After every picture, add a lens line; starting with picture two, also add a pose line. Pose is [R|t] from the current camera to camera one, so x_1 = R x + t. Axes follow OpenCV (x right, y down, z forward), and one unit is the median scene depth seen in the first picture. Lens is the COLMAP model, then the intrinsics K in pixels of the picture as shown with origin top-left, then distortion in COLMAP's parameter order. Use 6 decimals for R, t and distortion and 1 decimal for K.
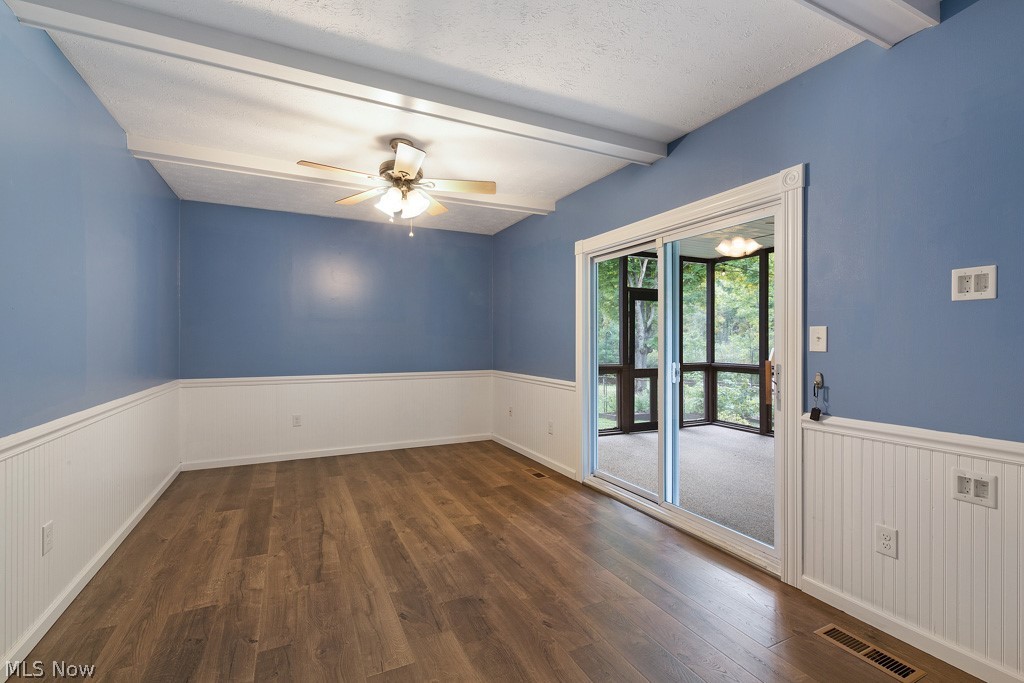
lens RADIAL K [[451.6, 0, 511.0], [0, 451.6, 343.0], [0, 0, 1]] dist [-0.000048, 0.000282]
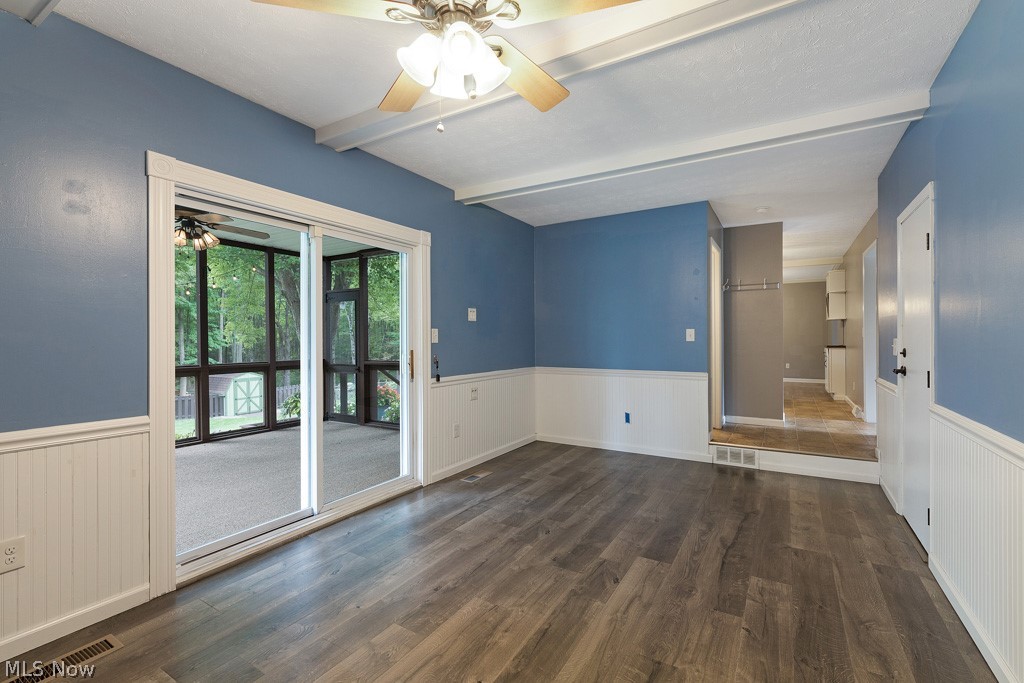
lens RADIAL K [[451.6, 0, 508.2], [0, 451.6, 337.8], [0, 0, 1]] dist [-0.000048, 0.000282]
pose [[-0.535030, -0.002118, 0.844830, -0.934835], [0.004581, 0.999975, 0.005408, -0.009177], [-0.844821, 0.006764, -0.535007, 1.632074]]
